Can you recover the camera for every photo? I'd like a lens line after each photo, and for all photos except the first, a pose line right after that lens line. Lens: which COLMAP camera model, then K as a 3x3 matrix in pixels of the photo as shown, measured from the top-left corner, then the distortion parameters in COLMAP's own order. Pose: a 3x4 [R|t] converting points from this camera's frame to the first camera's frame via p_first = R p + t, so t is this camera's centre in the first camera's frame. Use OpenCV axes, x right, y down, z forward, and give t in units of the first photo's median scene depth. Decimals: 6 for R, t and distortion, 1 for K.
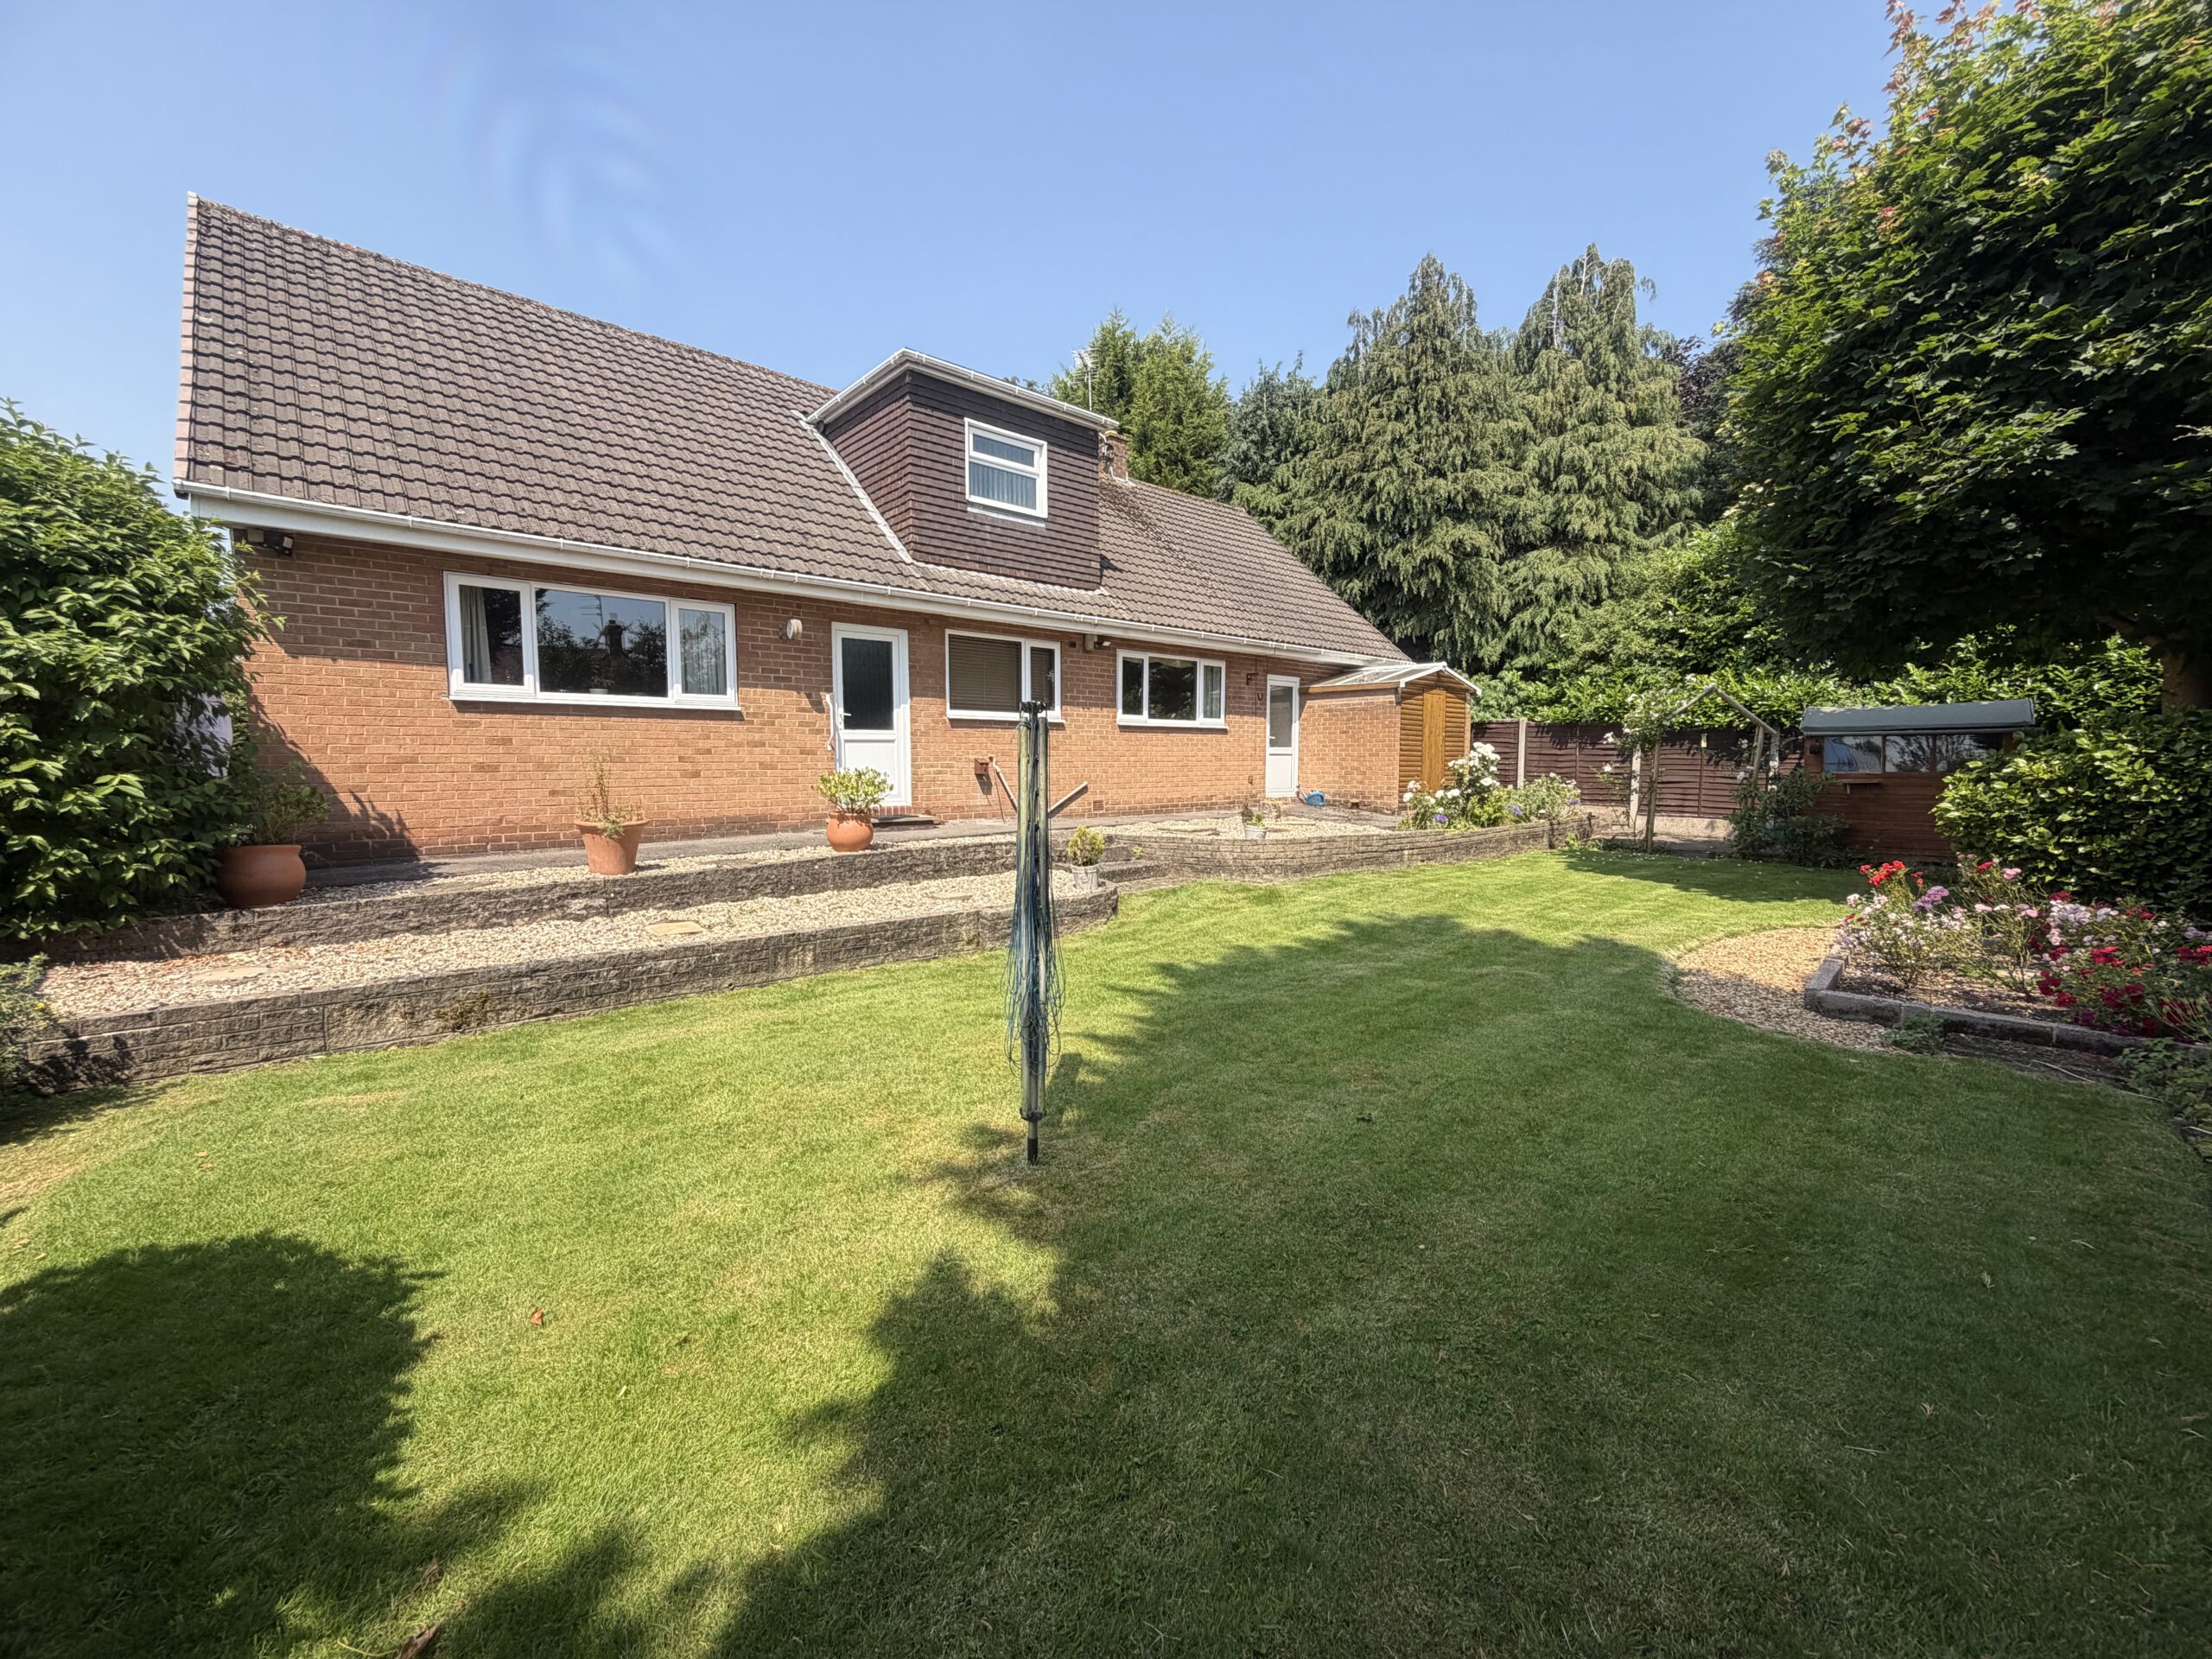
lens RADIAL K [[879.8, 0, 1103.3], [0, 879.8, 829.9], [0, 0, 1]] dist [0.002299, 0.000221]
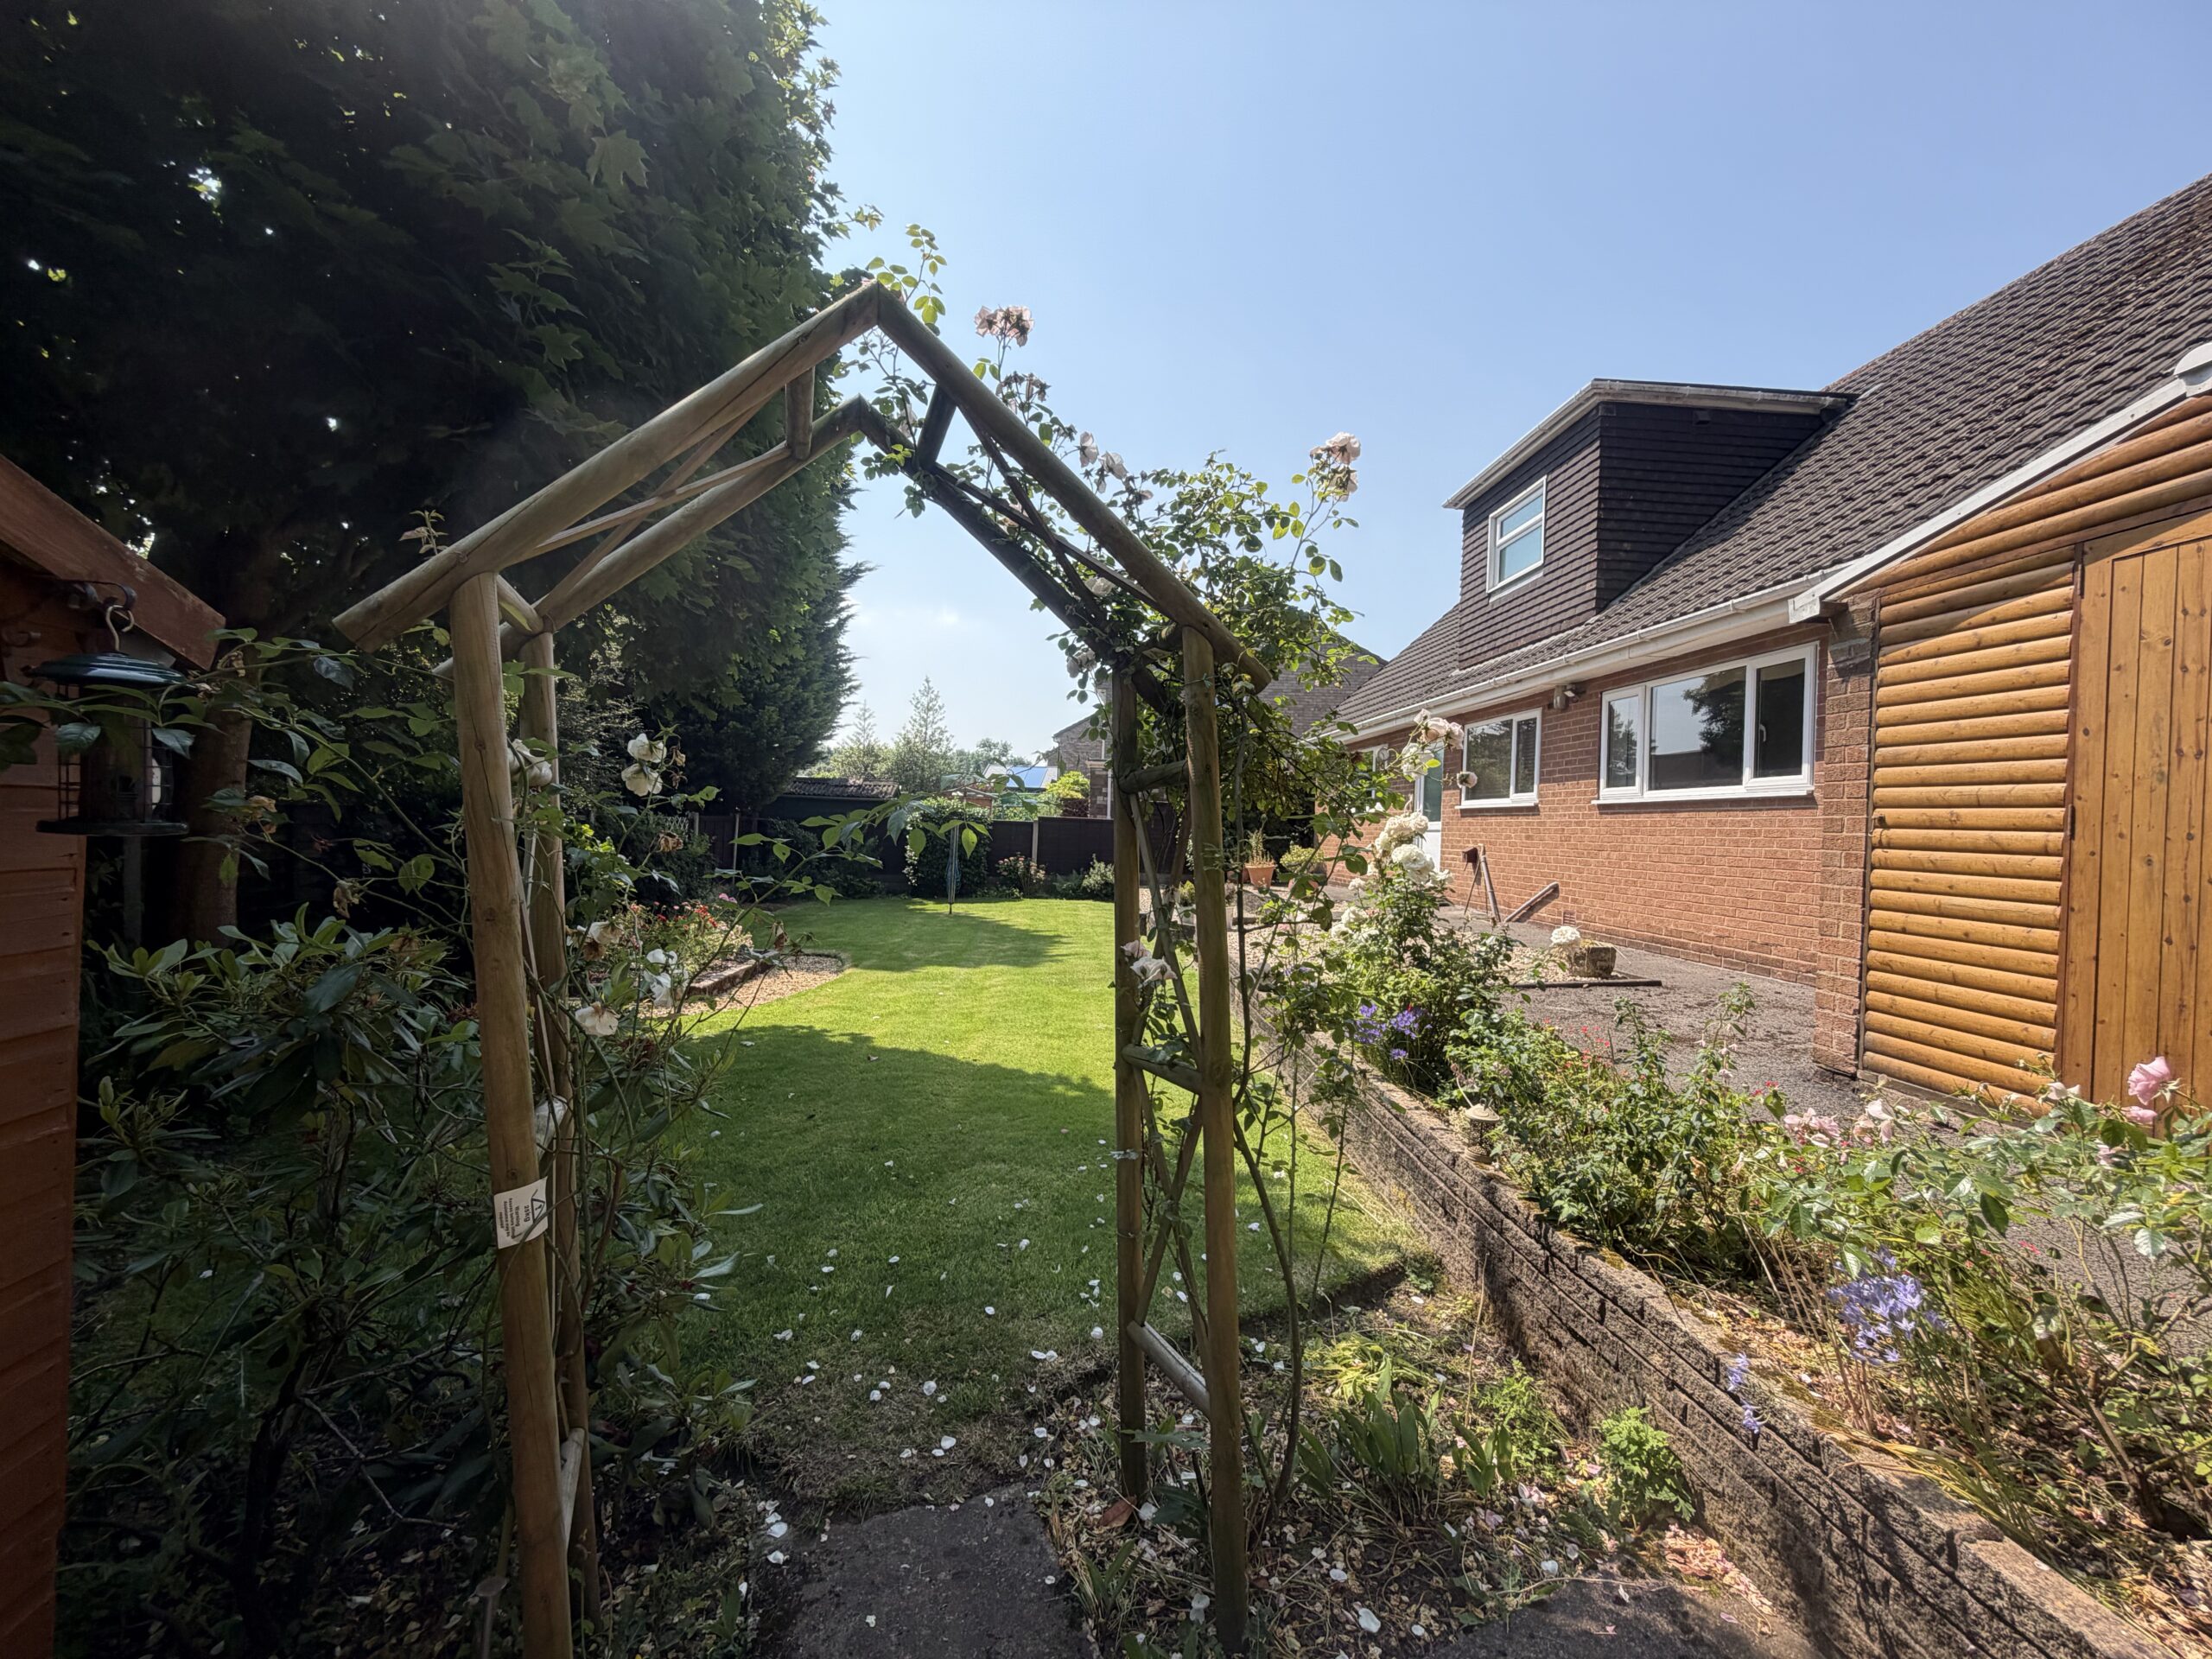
lens RADIAL K [[879.8, 0, 1111.9], [0, 879.8, 836.1], [0, 0, 1]] dist [0.002299, 0.000221]
pose [[-0.616481, -0.009839, -0.787308, 0.655211], [-0.092608, 0.993888, 0.060094, -0.085113], [0.781905, 0.109958, -0.613624, 0.948849]]
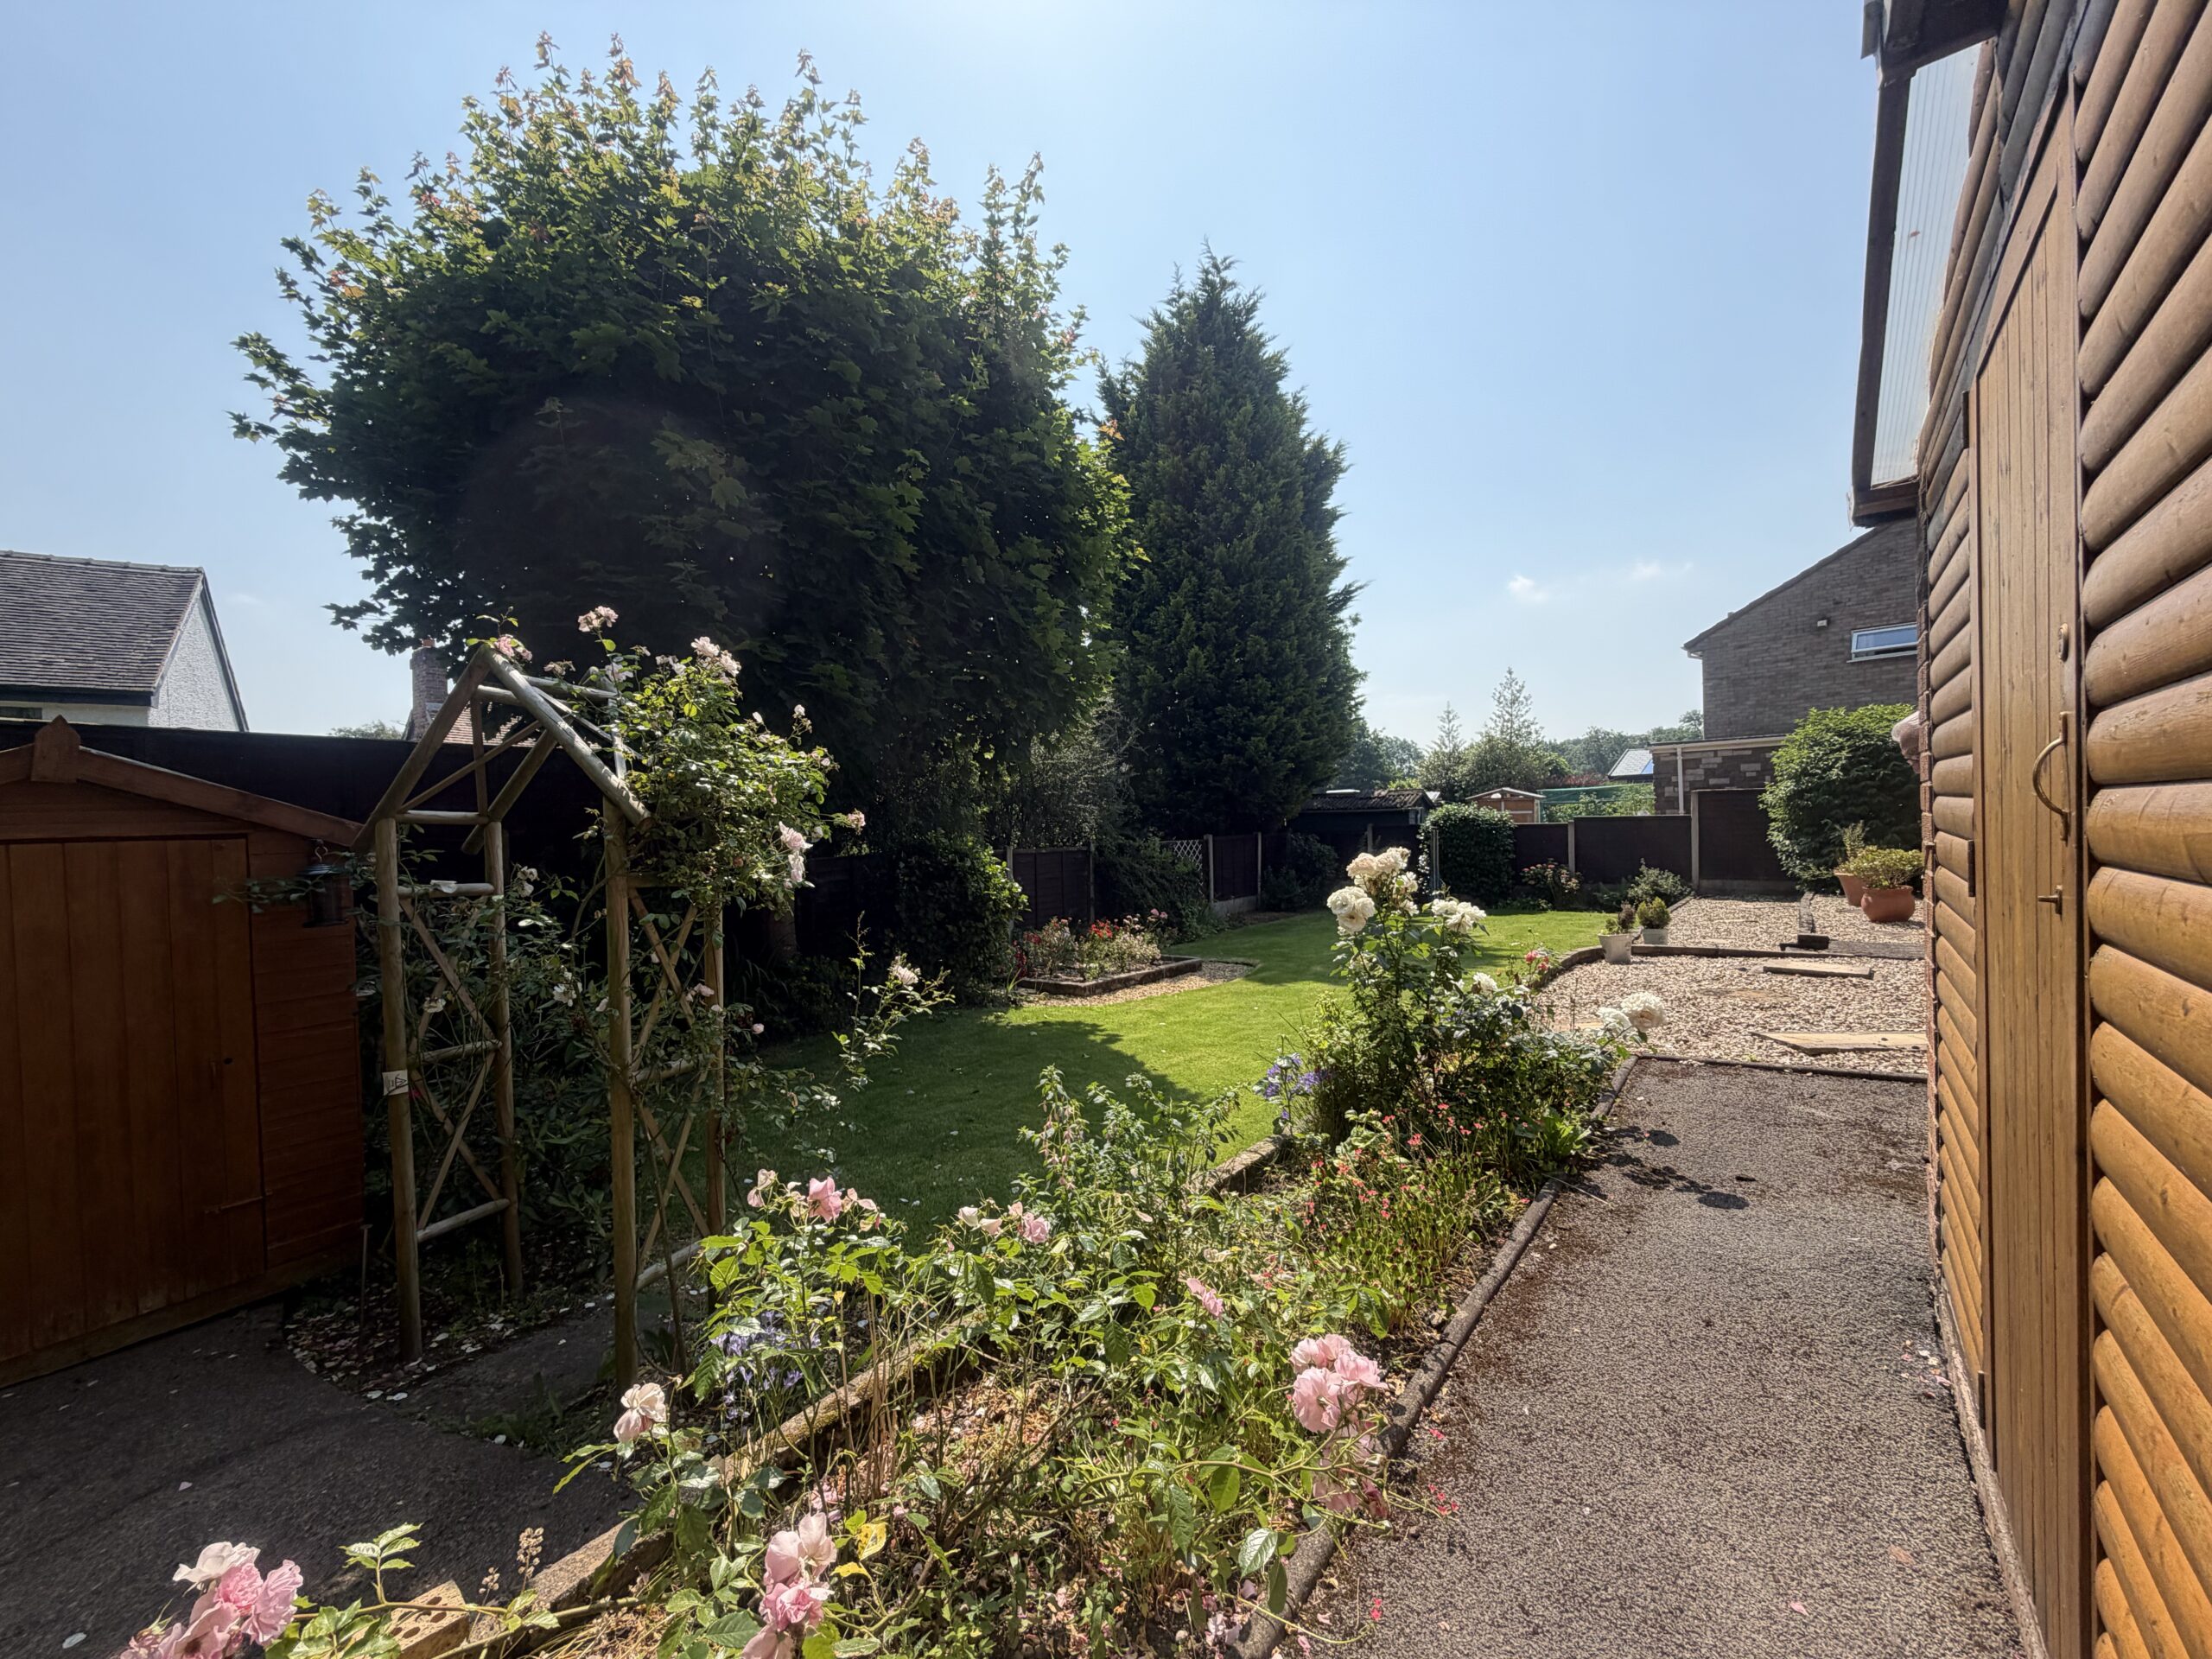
lens RADIAL K [[879.8, 0, 1112.3], [0, 879.8, 836.1], [0, 0, 1]] dist [0.002299, 0.000221]
pose [[-0.986585, 0.030195, -0.160432, 0.483618], [0.015746, 0.995764, 0.090584, -0.113068], [0.162488, 0.086842, -0.982881, 1.085964]]
